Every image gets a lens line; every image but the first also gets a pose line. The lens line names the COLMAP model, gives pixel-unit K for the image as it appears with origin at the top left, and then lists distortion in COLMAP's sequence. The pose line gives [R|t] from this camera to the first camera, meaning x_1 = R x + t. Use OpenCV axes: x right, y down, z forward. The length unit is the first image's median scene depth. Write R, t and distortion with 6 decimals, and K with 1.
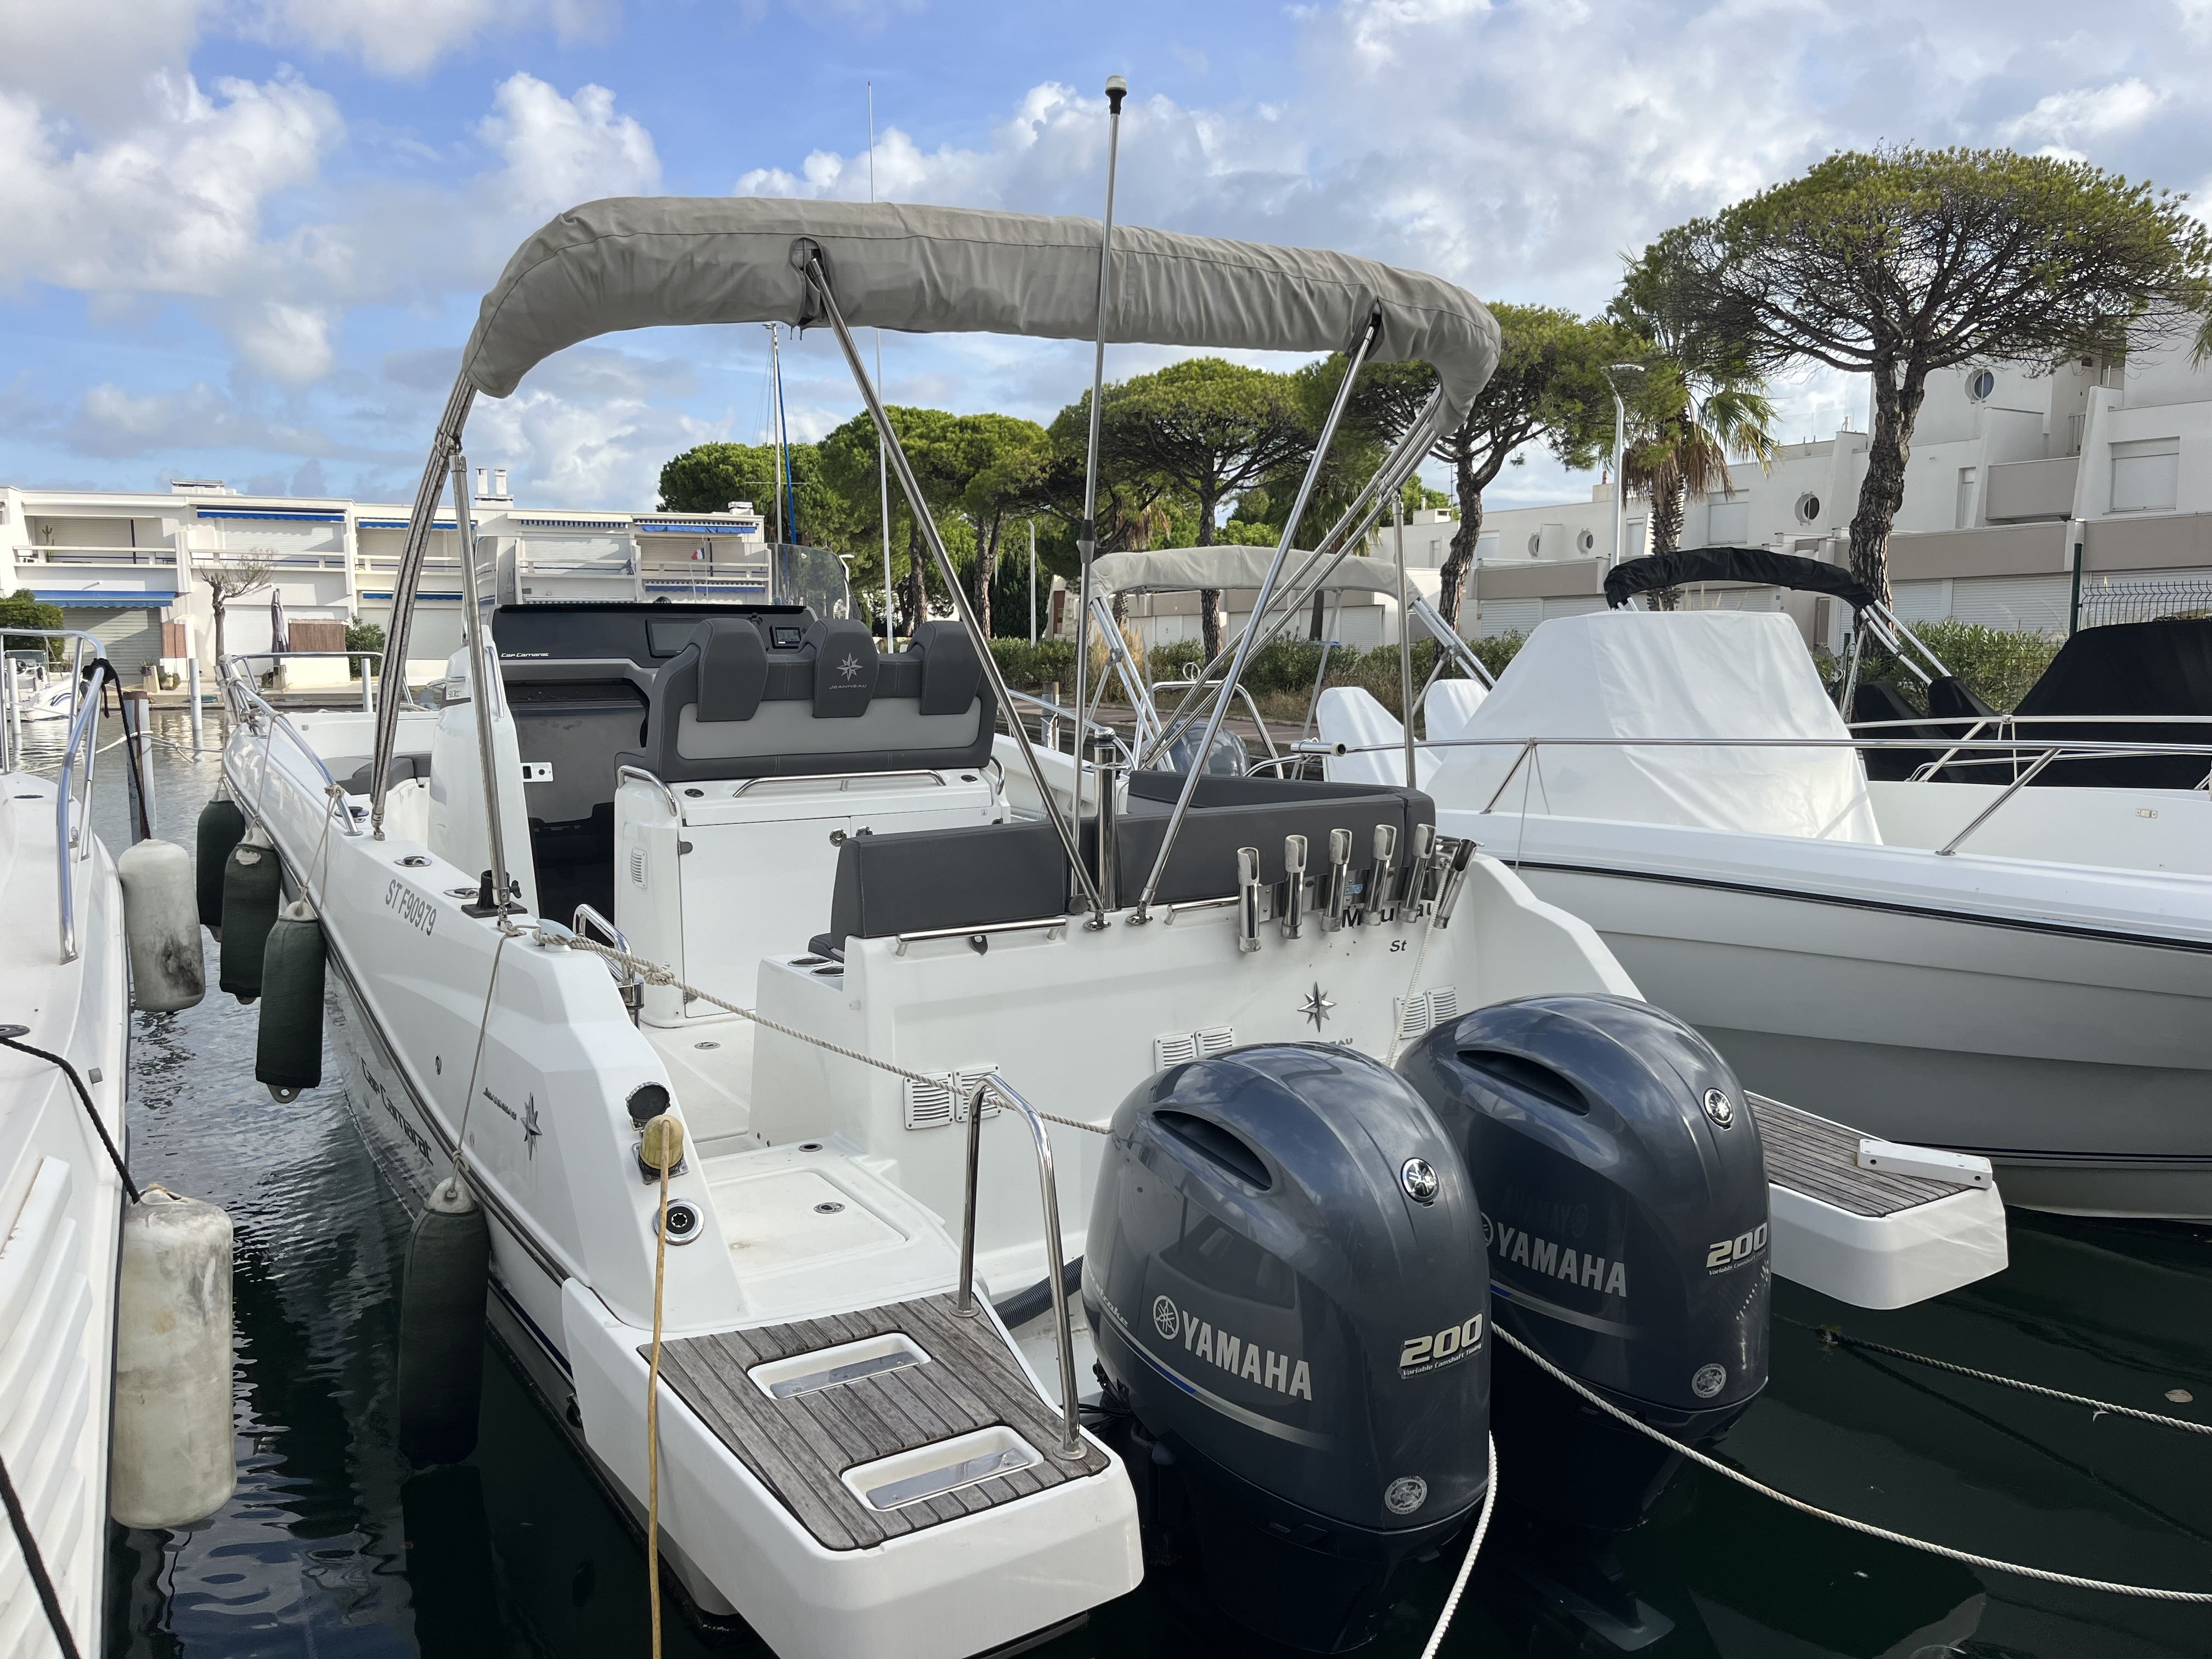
lens RADIAL K [[1735.8, 0, 1116.1], [0, 1735.8, 820.6], [0, 0, 1]] dist [0.125491, -0.178368]
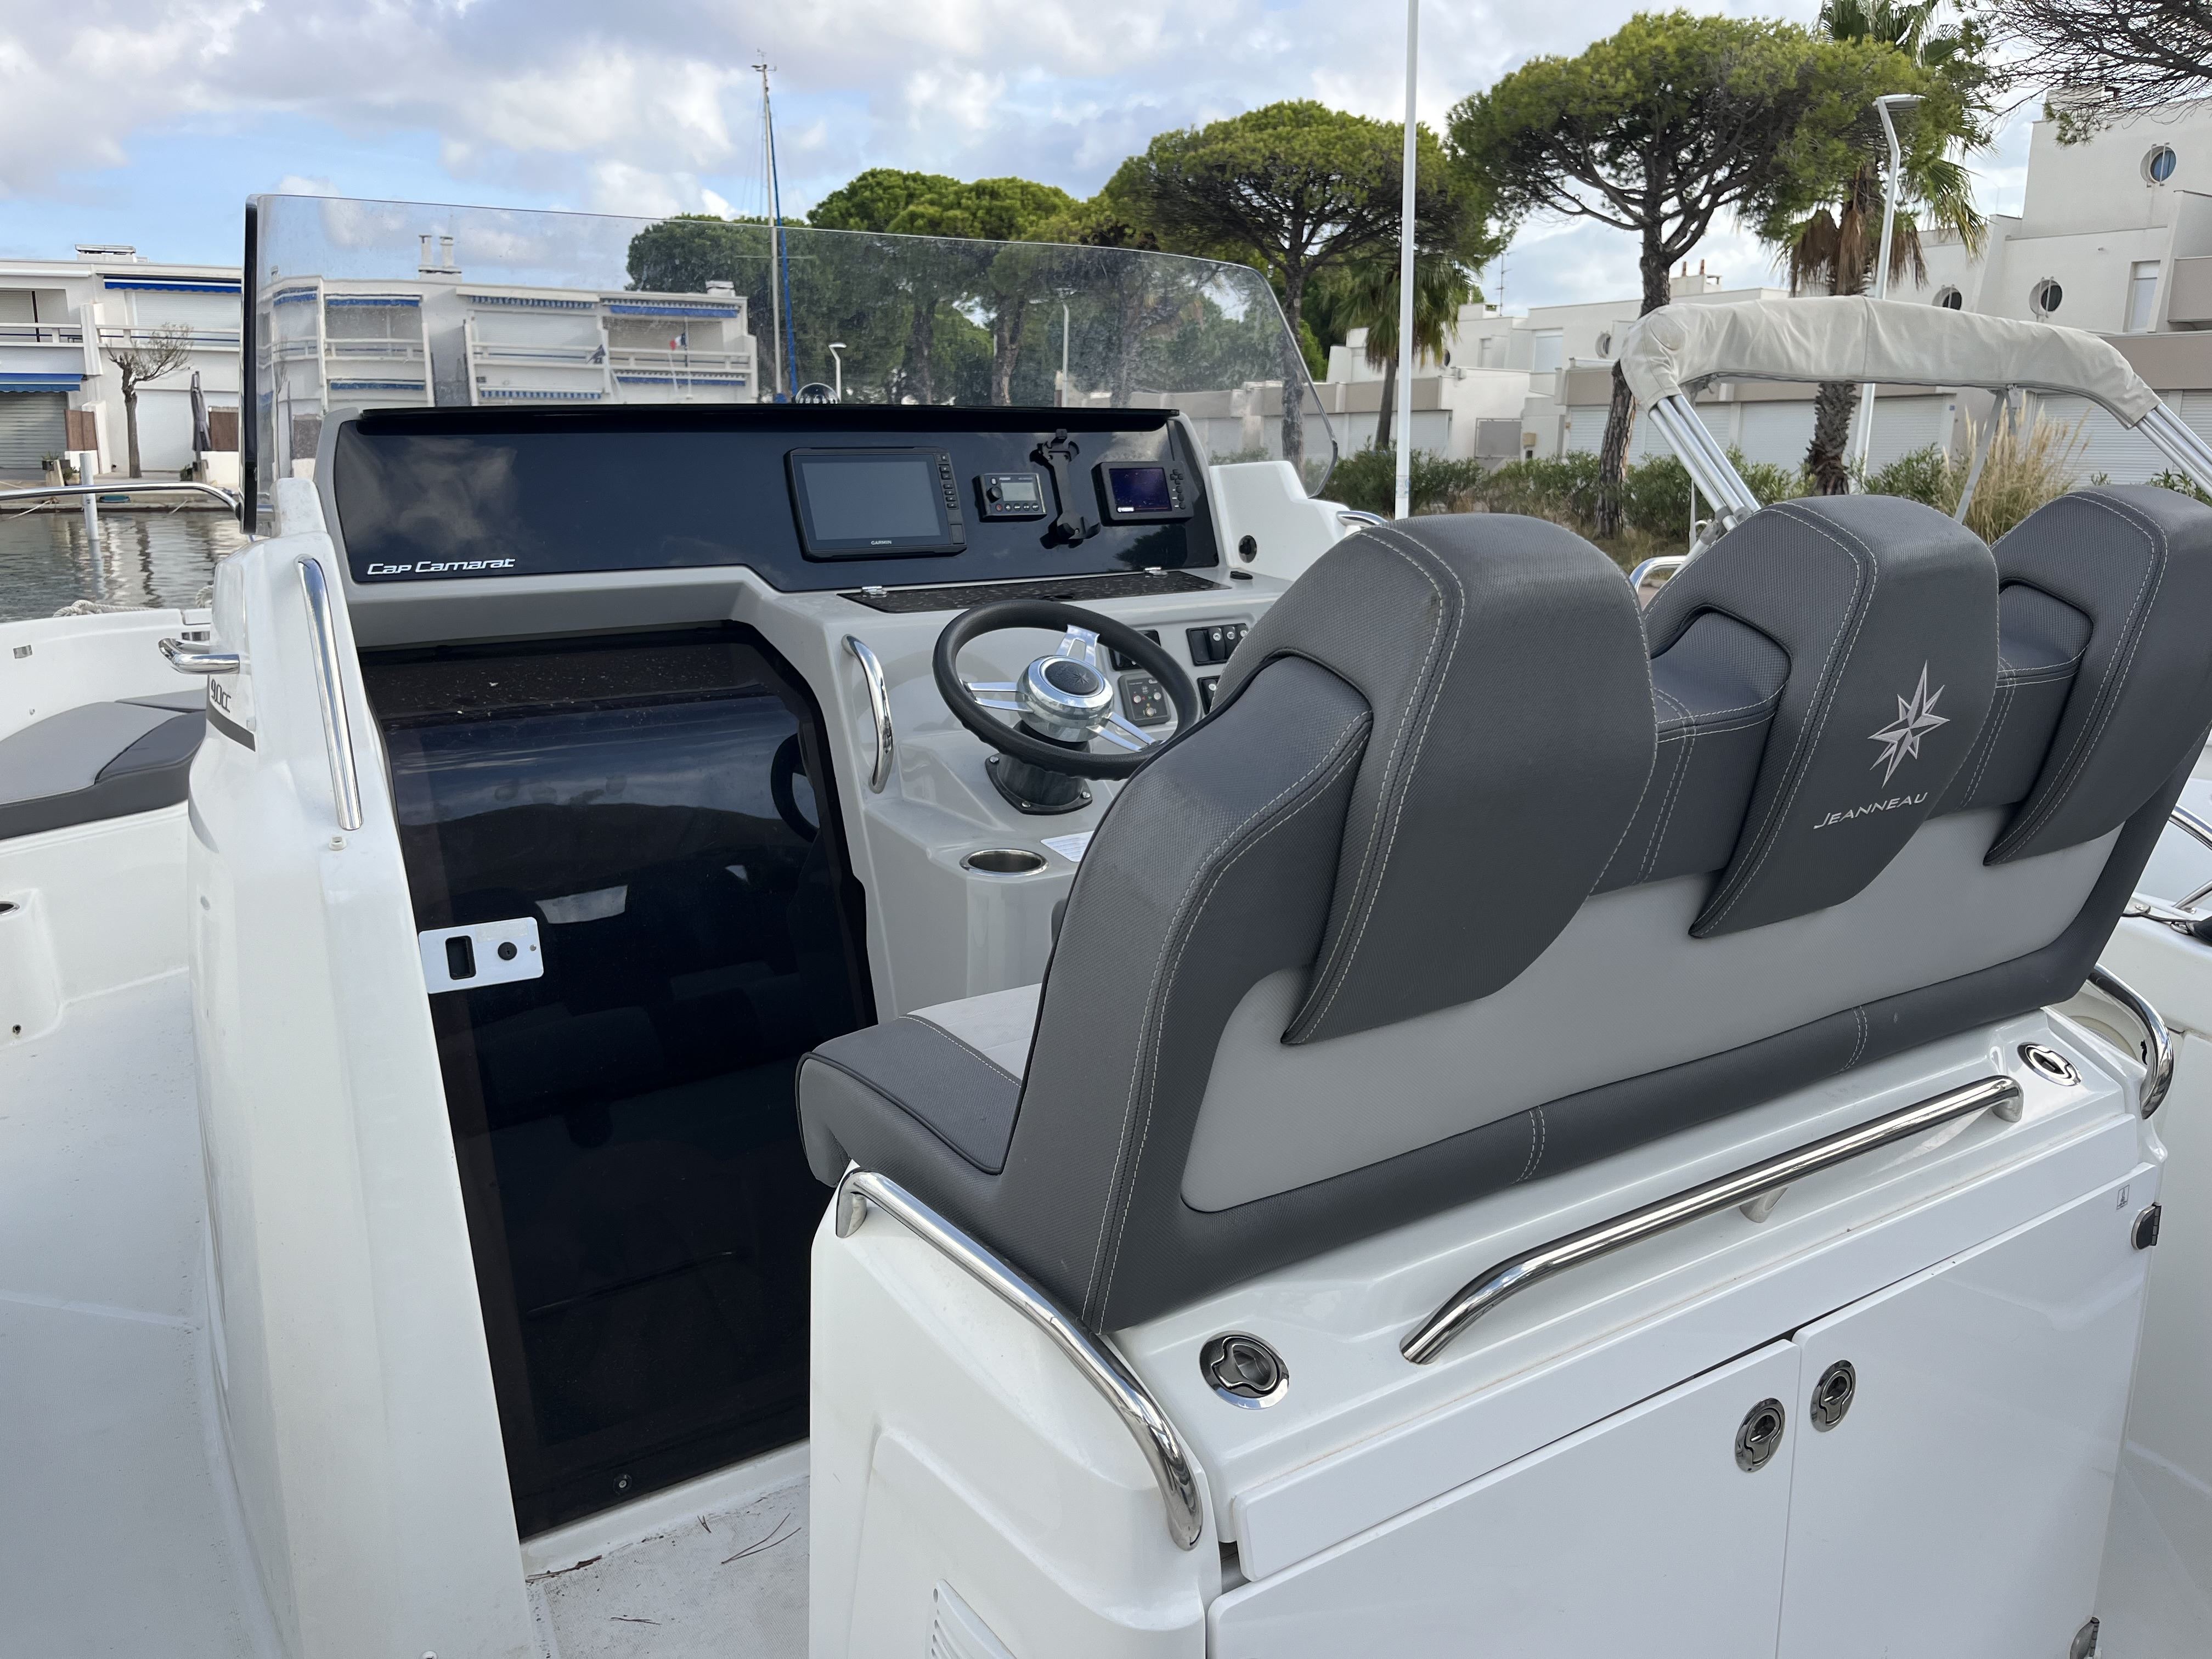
lens RADIAL K [[1742.8, 0, 1106.0], [0, 1742.8, 829.5], [0, 0, 1]] dist [0.040658, -0.013520]
pose [[0.999859, 0.011048, 0.012662, -0.033442], [-0.012436, 0.993235, 0.115450, -0.013045], [-0.011301, -0.115591, 0.993233, 0.102968]]
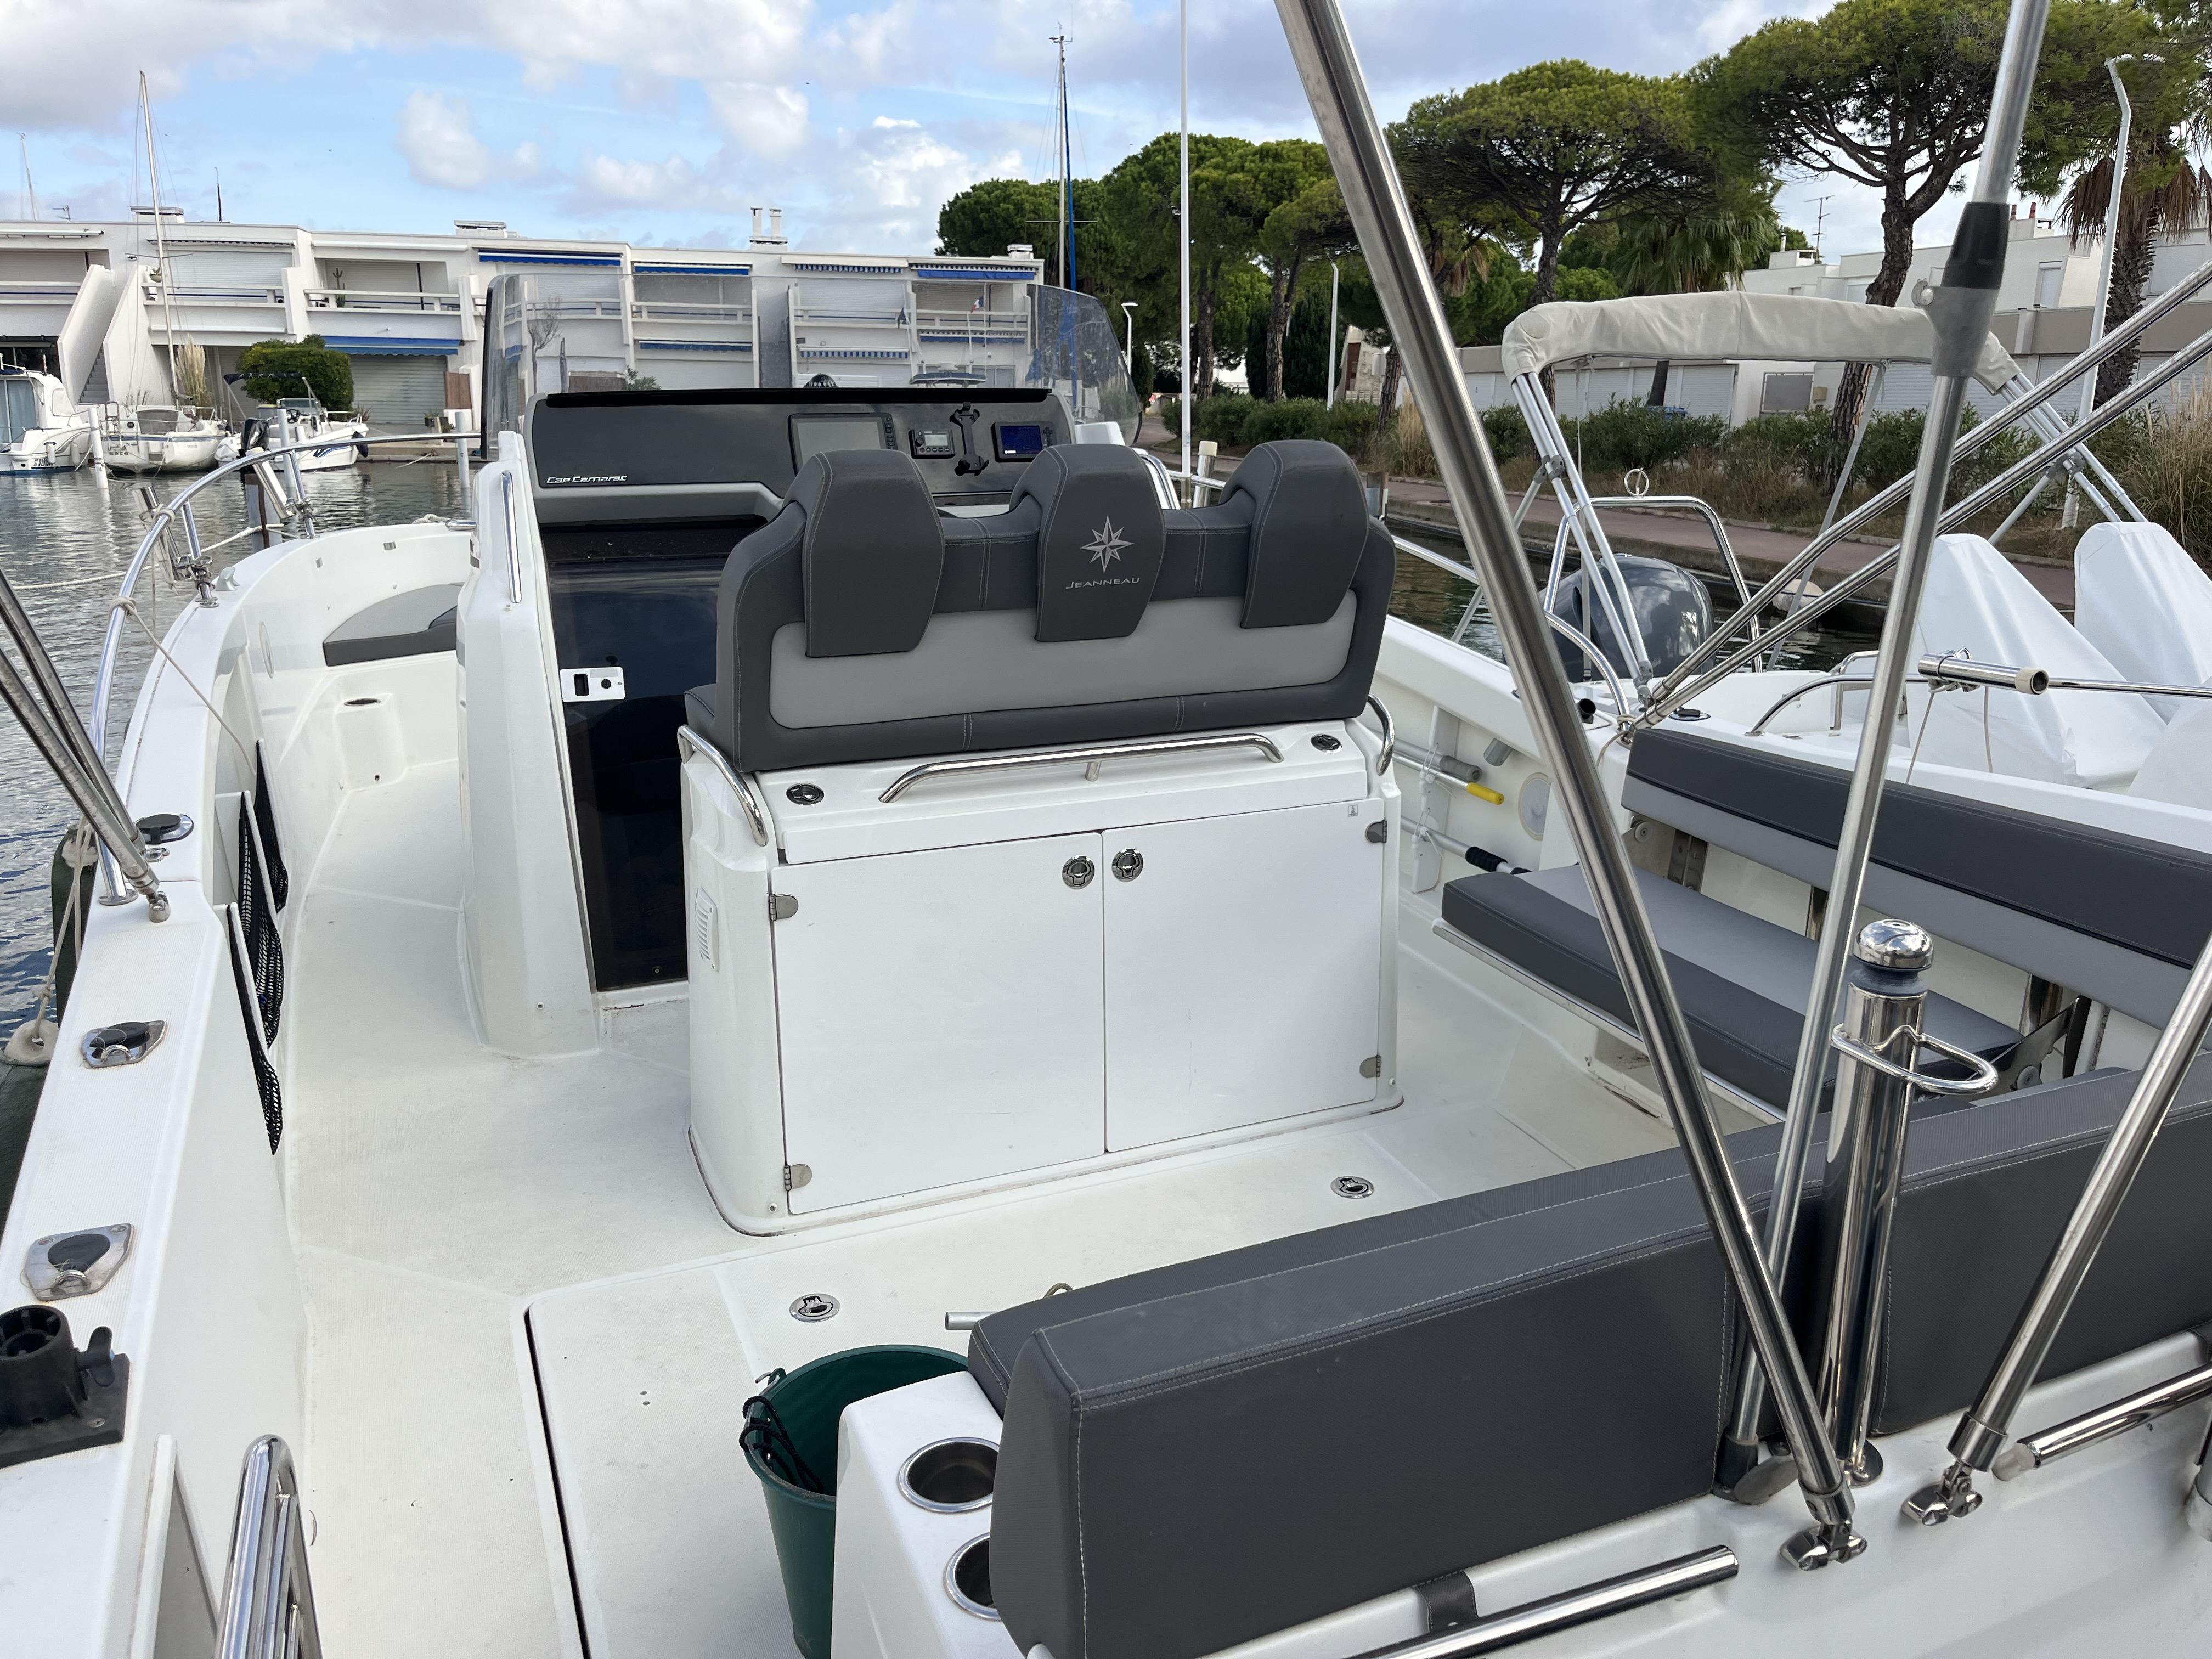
lens RADIAL K [[1742.8, 0, 1106.0], [0, 1742.8, 829.5], [0, 0, 1]] dist [0.040658, -0.013520]
pose [[0.986408, 0.052874, -0.155574, -0.009601], [-0.030457, 0.989240, 0.143097, -0.010312], [0.161466, -0.136414, 0.977405, 0.065738]]
